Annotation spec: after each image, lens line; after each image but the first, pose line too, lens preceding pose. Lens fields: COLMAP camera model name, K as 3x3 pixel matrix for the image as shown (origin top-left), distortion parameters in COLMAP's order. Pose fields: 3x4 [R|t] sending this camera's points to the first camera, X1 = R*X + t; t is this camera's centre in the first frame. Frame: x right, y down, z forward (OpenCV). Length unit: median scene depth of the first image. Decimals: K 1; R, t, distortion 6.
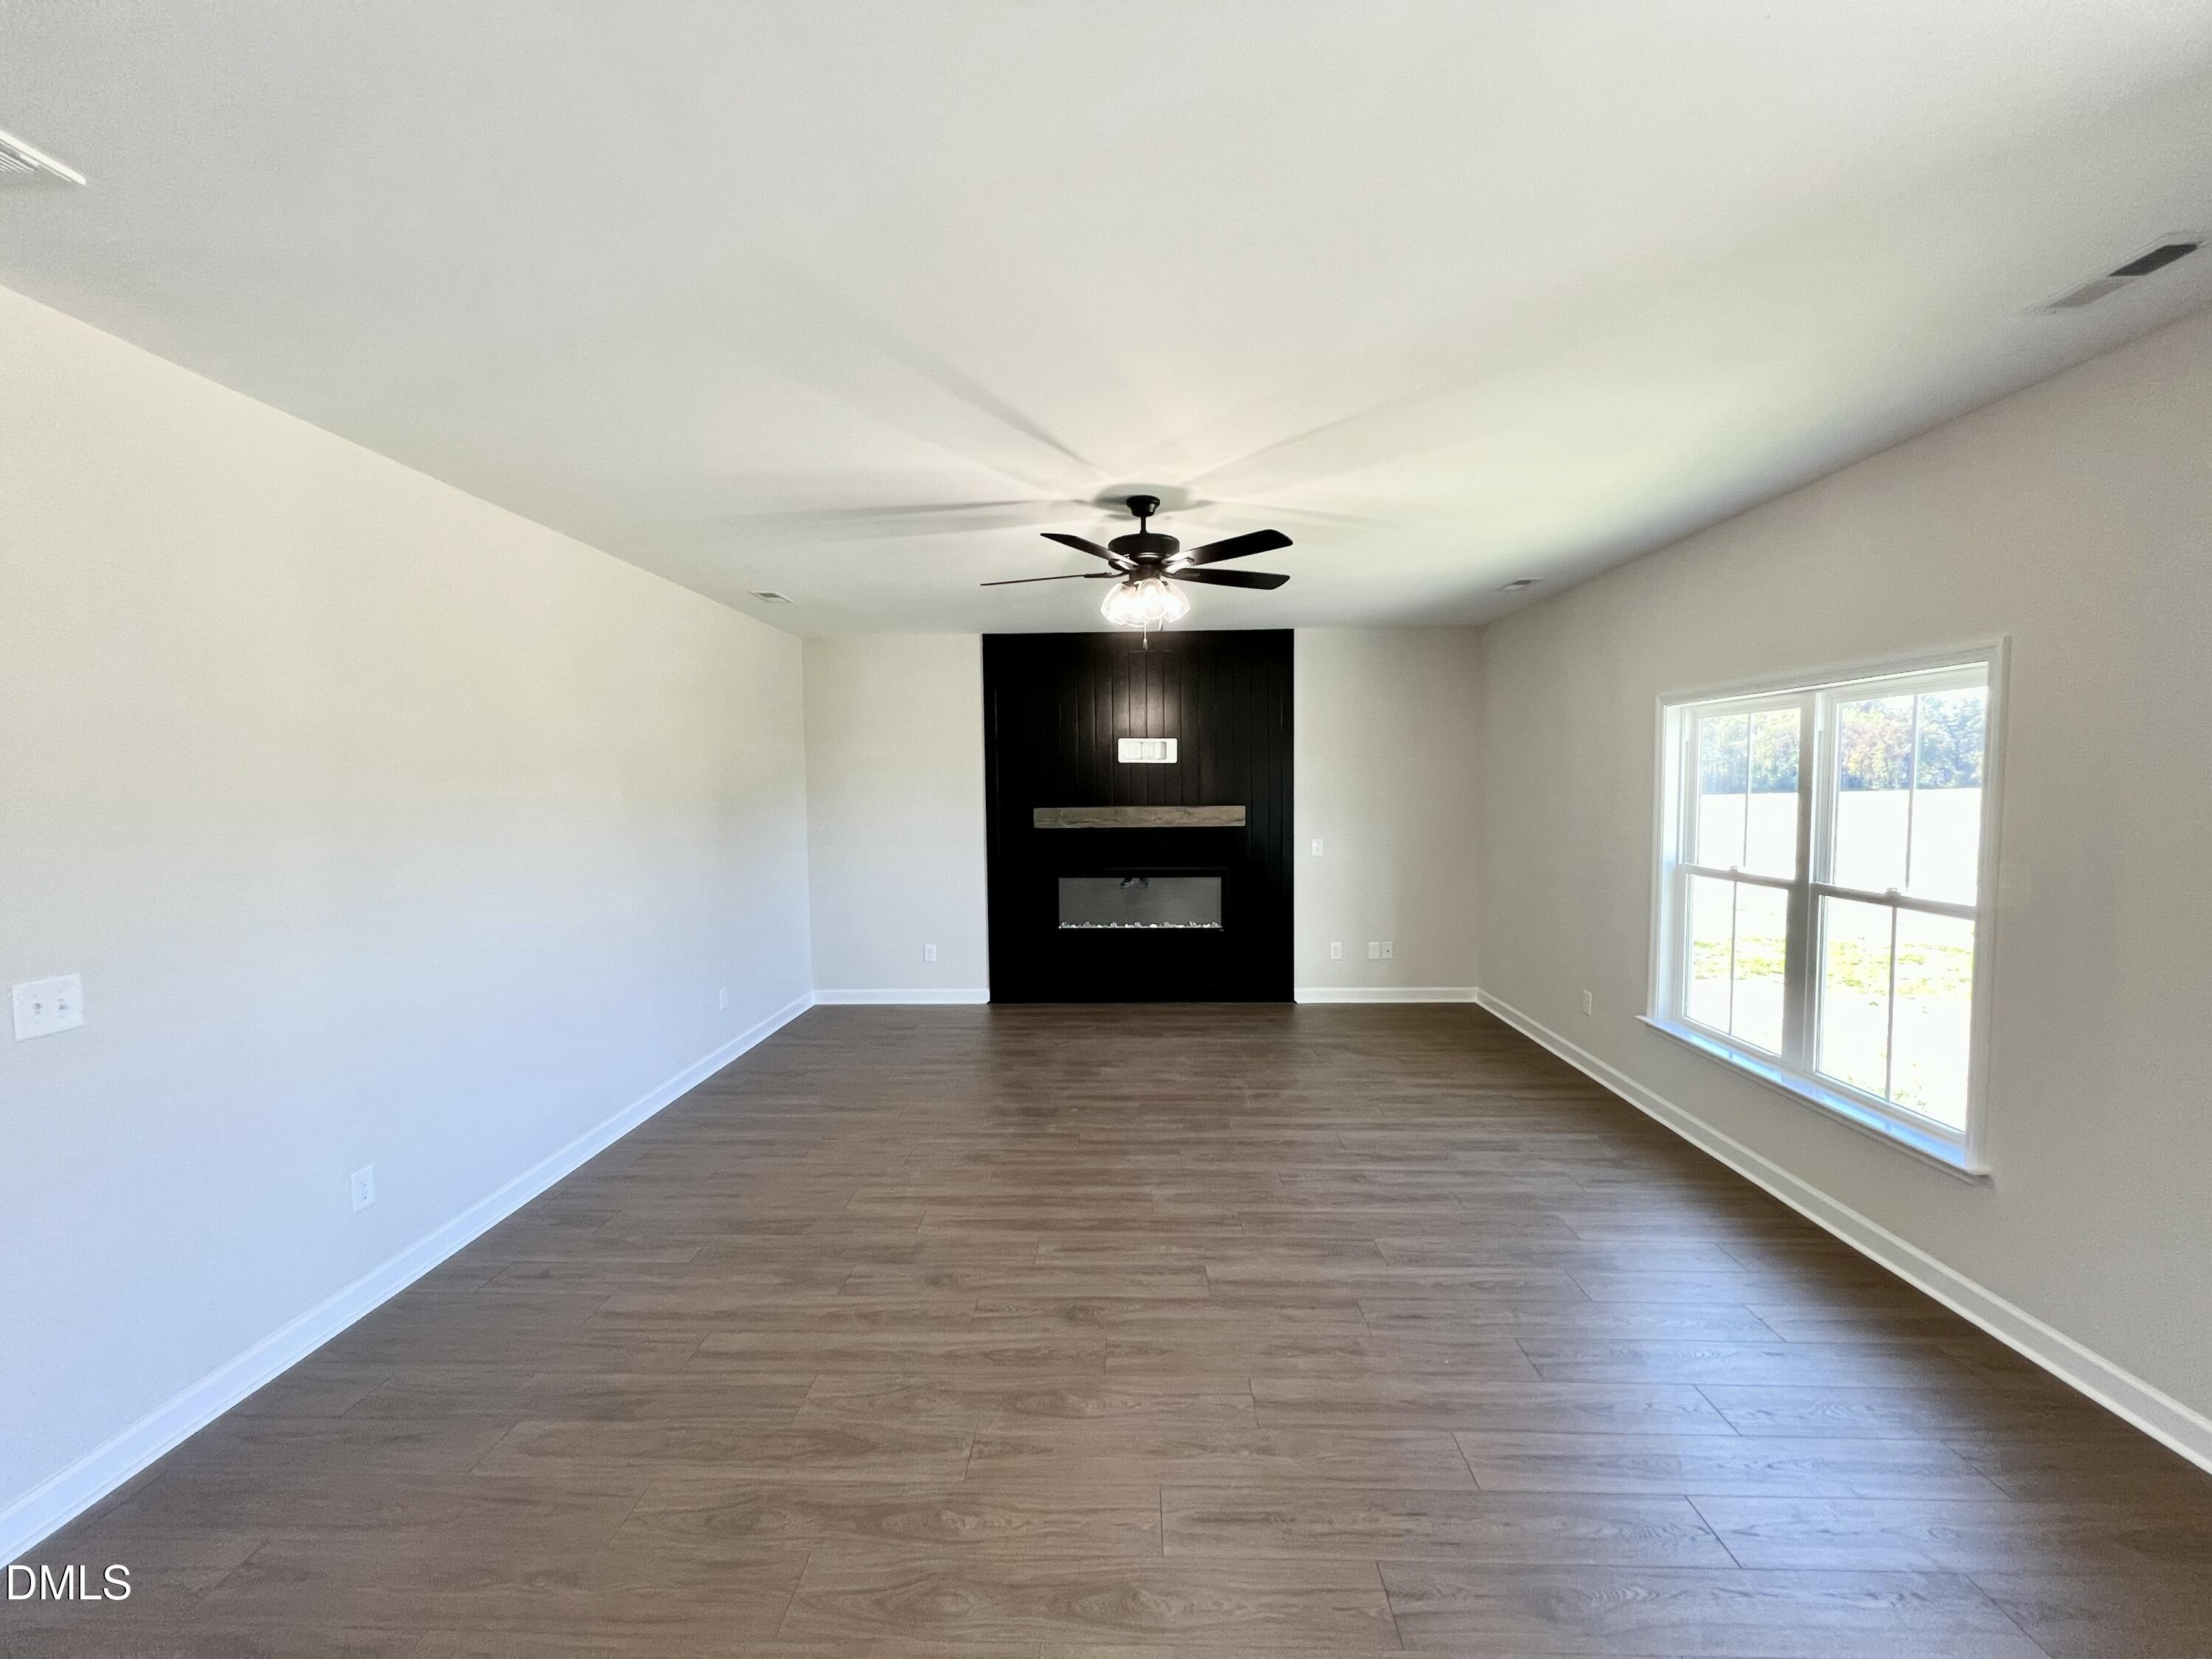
lens RADIAL K [[882.6, 0, 1088.6], [0, 882.6, 834.7], [0, 0, 1]] dist [-0.002465, 0.000306]
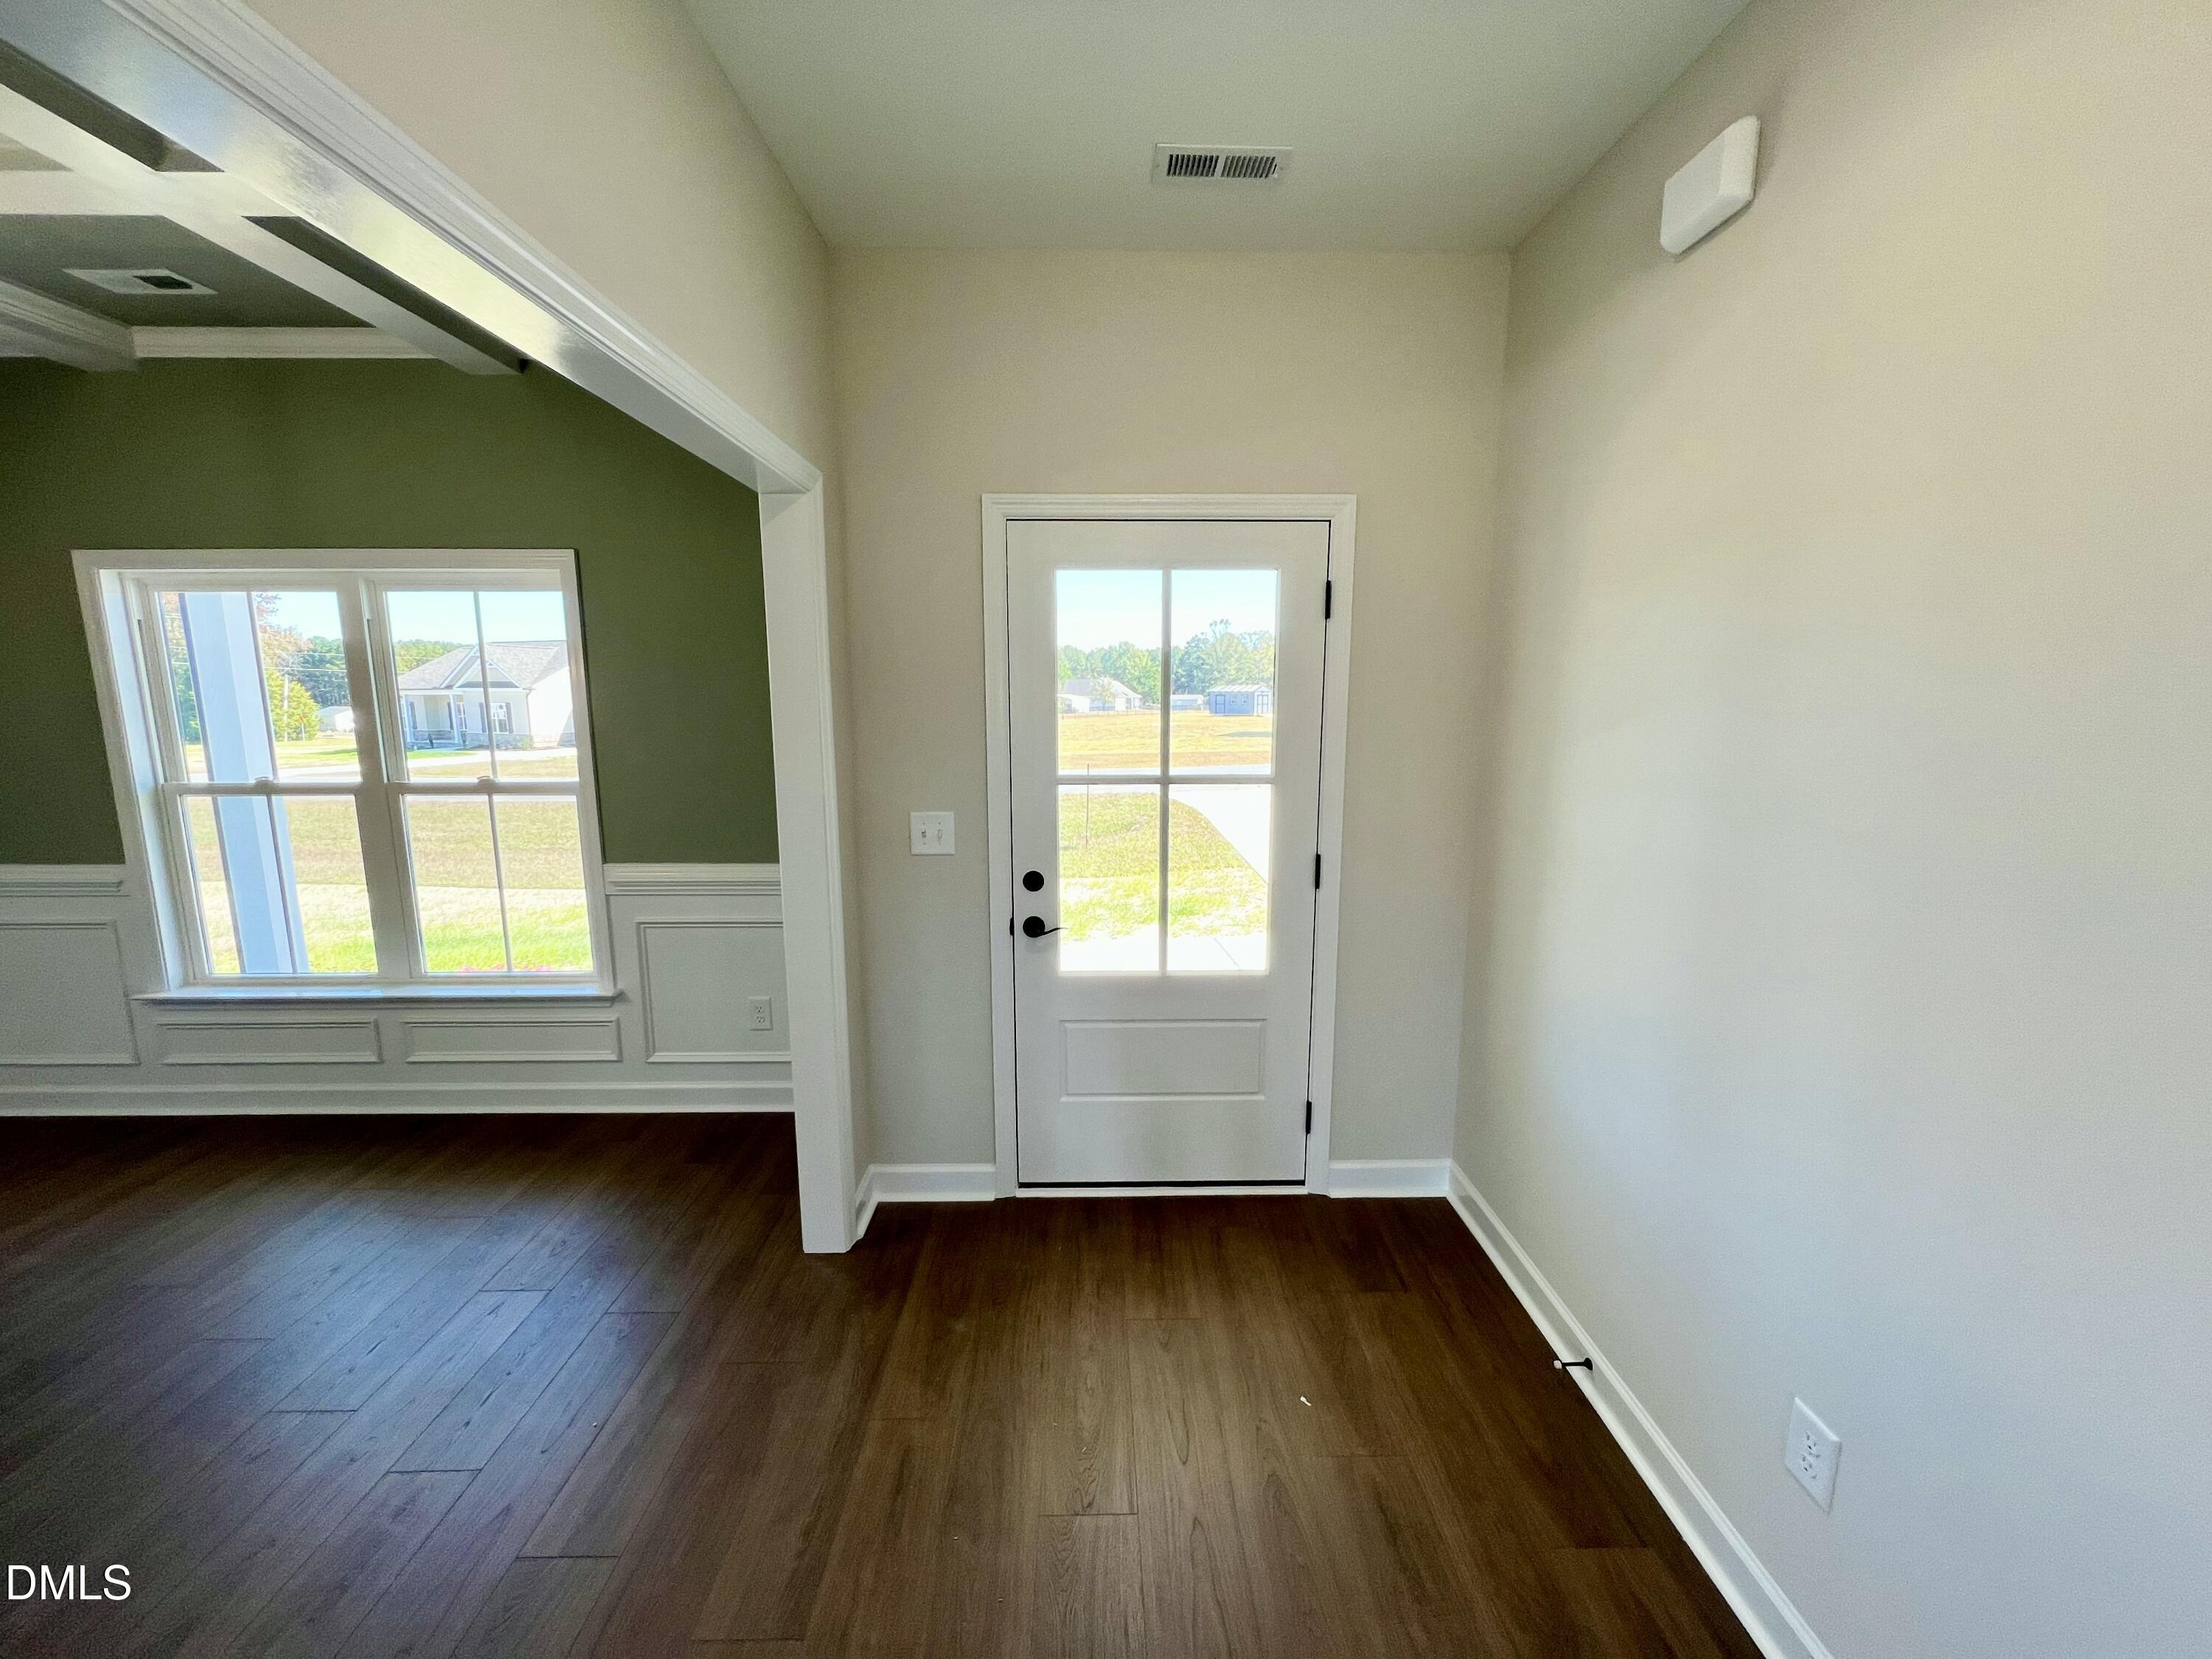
lens RADIAL K [[882.6, 0, 1105.6], [0, 882.6, 839.6], [0, 0, 1]] dist [-0.002465, 0.000306]
pose [[-0.060578, -0.141654, 0.988061, -0.164393], [0.058131, 0.987698, 0.145166, 0.020379], [-0.996469, 0.066230, -0.051598, 0.252911]]
